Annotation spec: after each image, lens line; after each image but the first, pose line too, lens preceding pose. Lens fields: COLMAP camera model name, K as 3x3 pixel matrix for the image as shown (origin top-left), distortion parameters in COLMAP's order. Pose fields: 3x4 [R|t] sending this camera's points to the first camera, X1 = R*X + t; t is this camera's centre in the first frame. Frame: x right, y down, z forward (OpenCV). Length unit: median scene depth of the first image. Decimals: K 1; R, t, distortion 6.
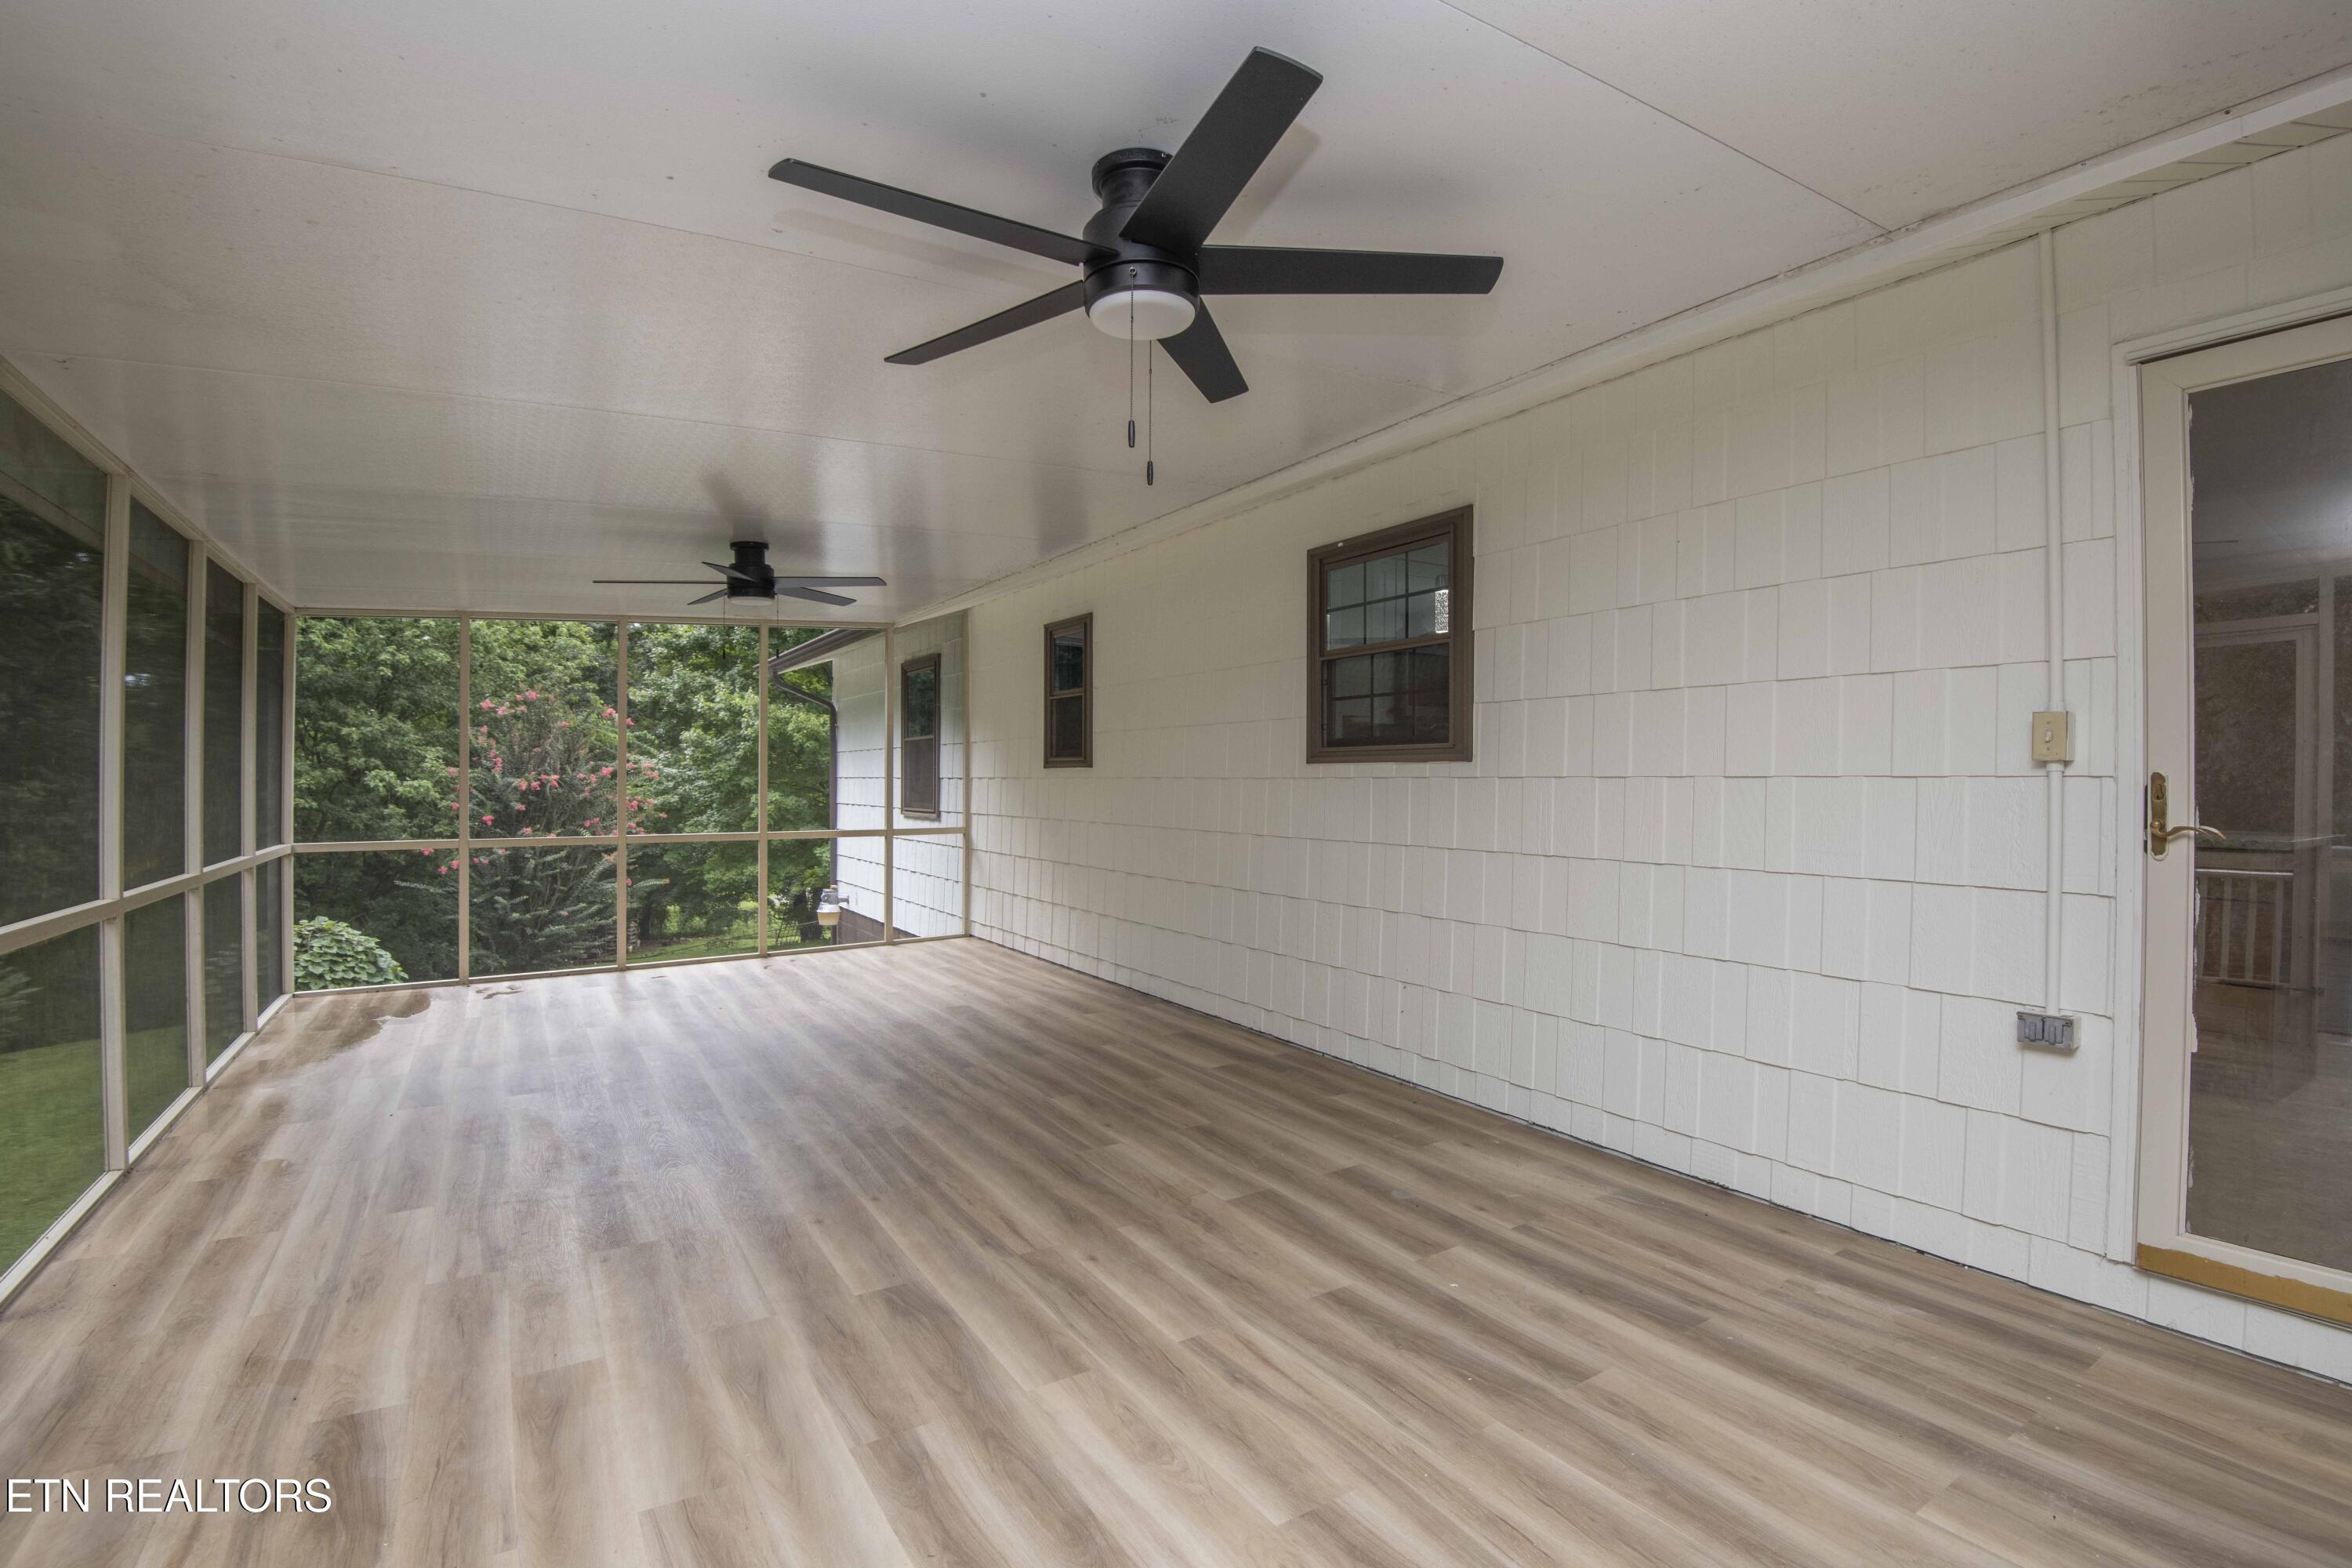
lens RADIAL K [[1090.1, 0, 1184.1], [0, 1090.1, 784.9], [0, 0, 1]] dist [0.000970, -0.026468]
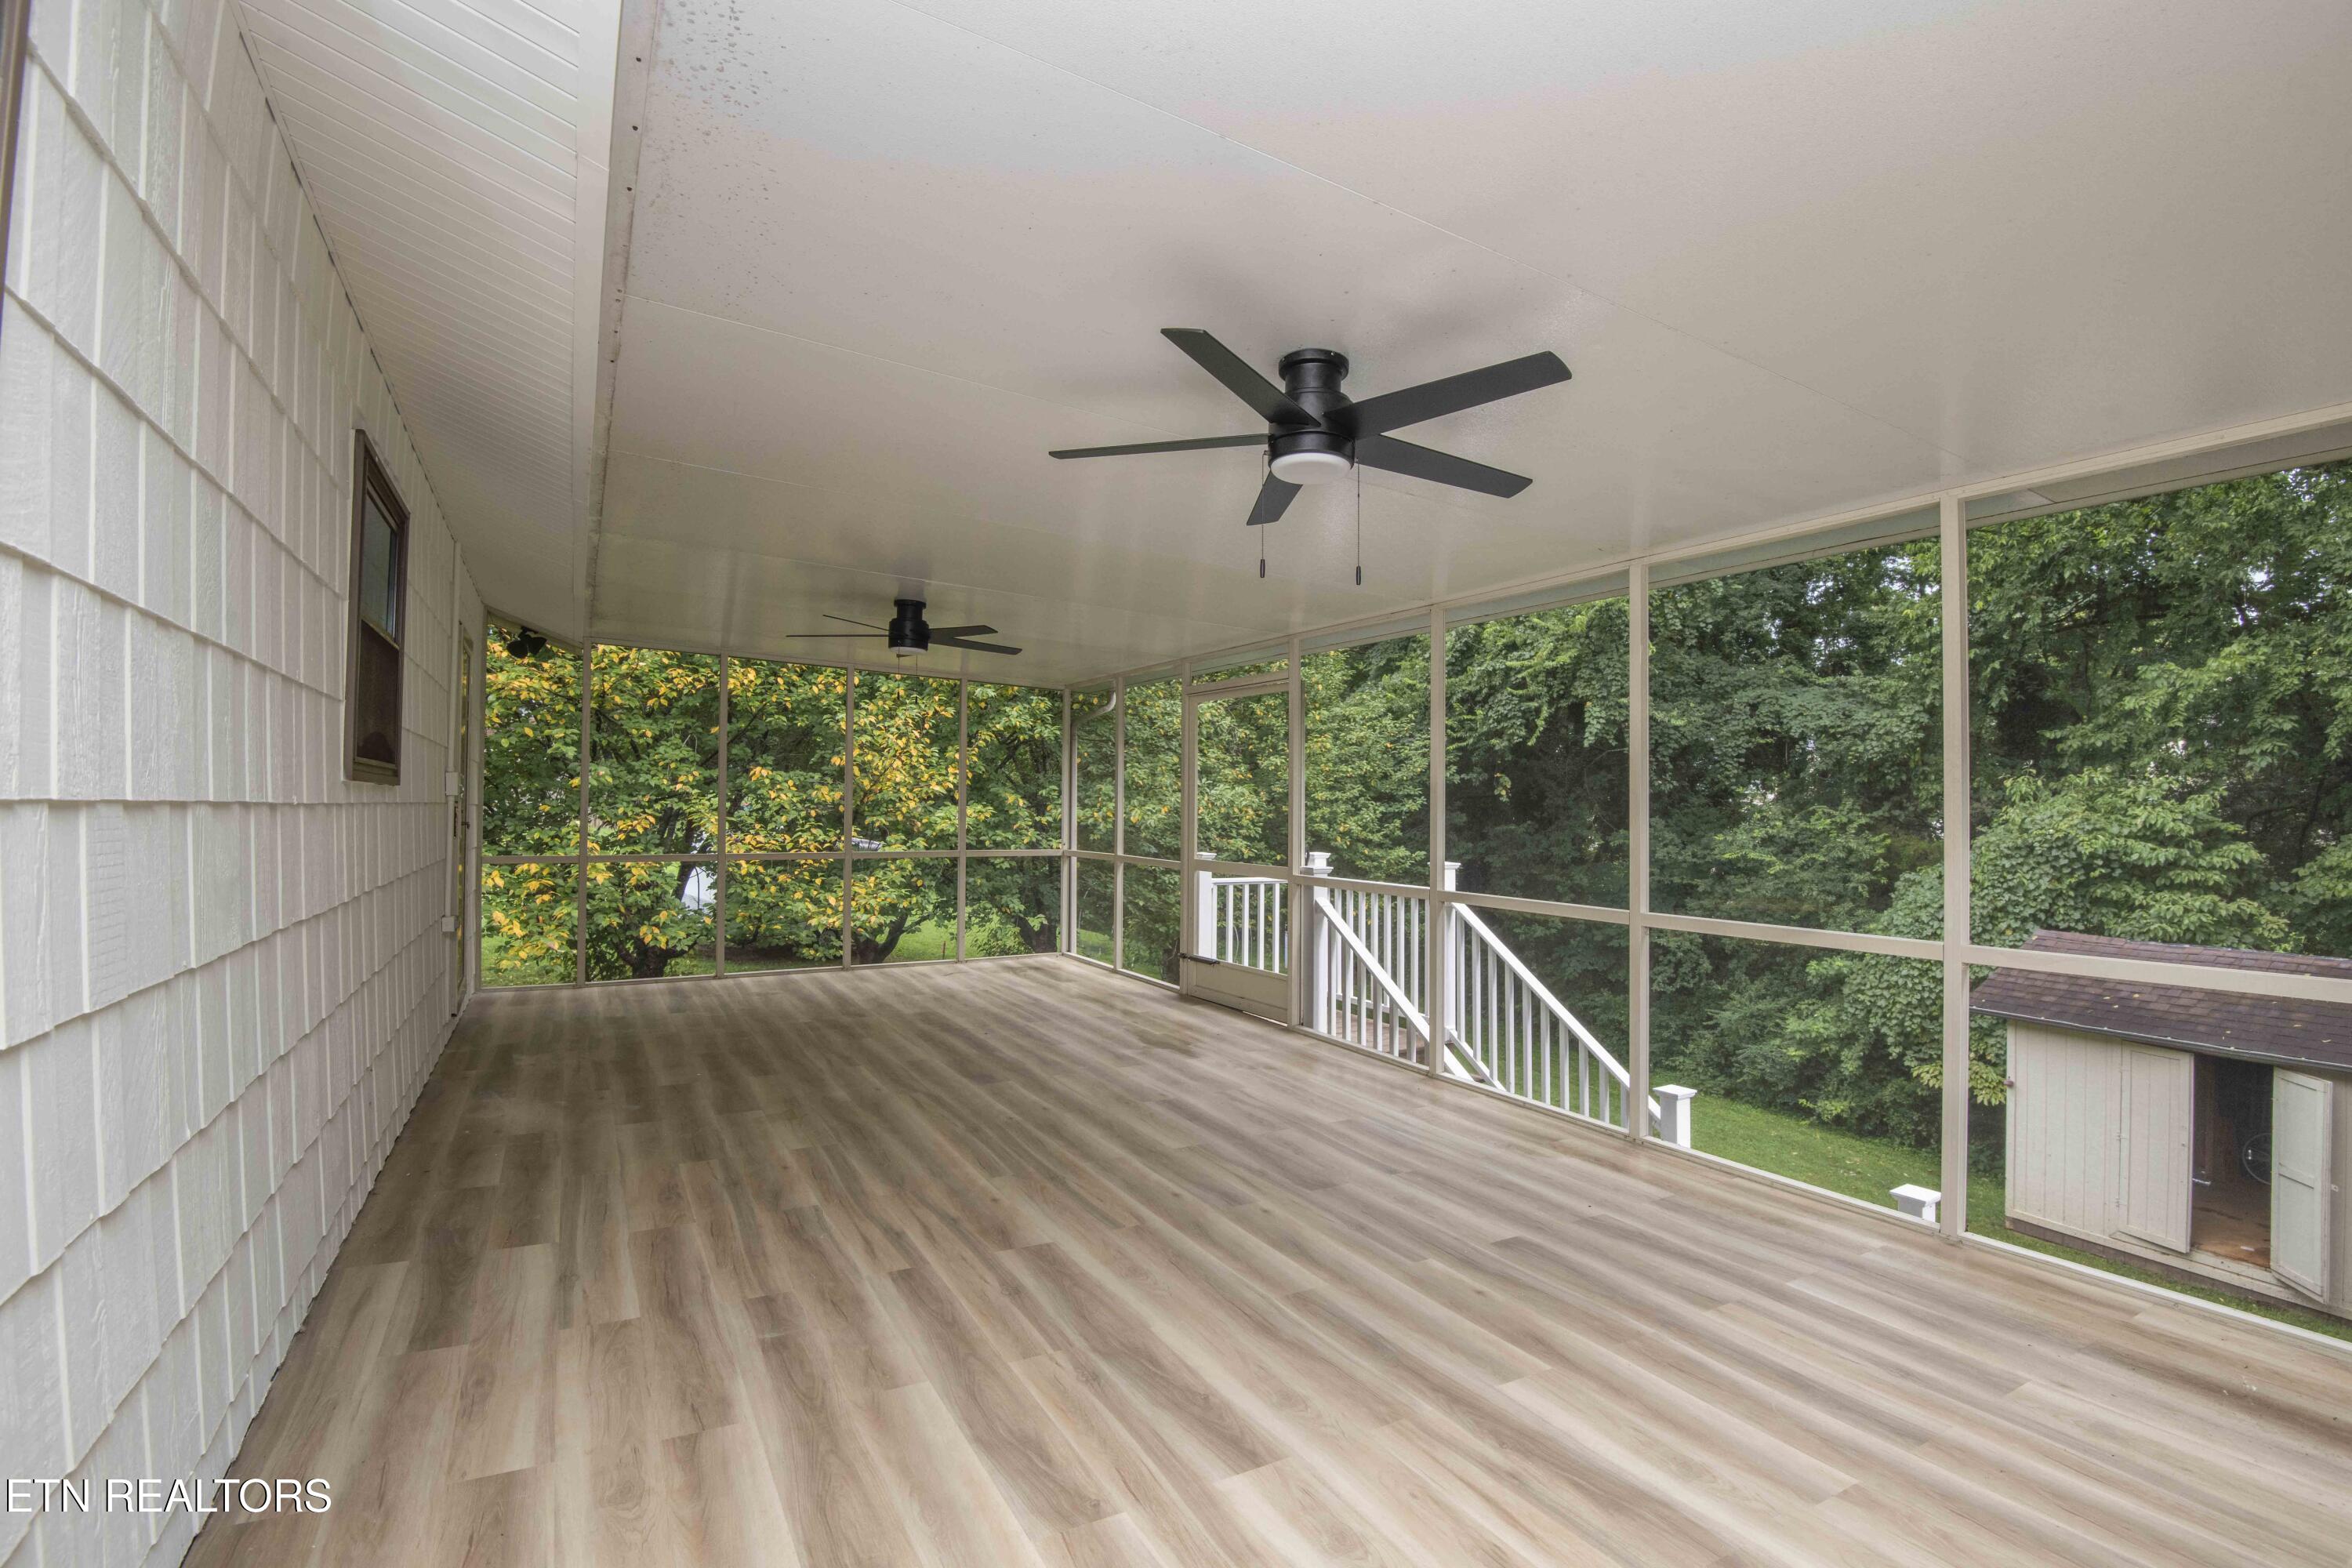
lens RADIAL K [[1090.1, 0, 1184.1], [0, 1090.1, 784.9], [0, 0, 1]] dist [0.000970, -0.026468]
pose [[-0.998640, -0.007485, 0.051591, -0.496491], [-0.008346, 0.999829, -0.016491, -0.012808], [-0.051459, -0.016899, -0.998532, 2.059640]]
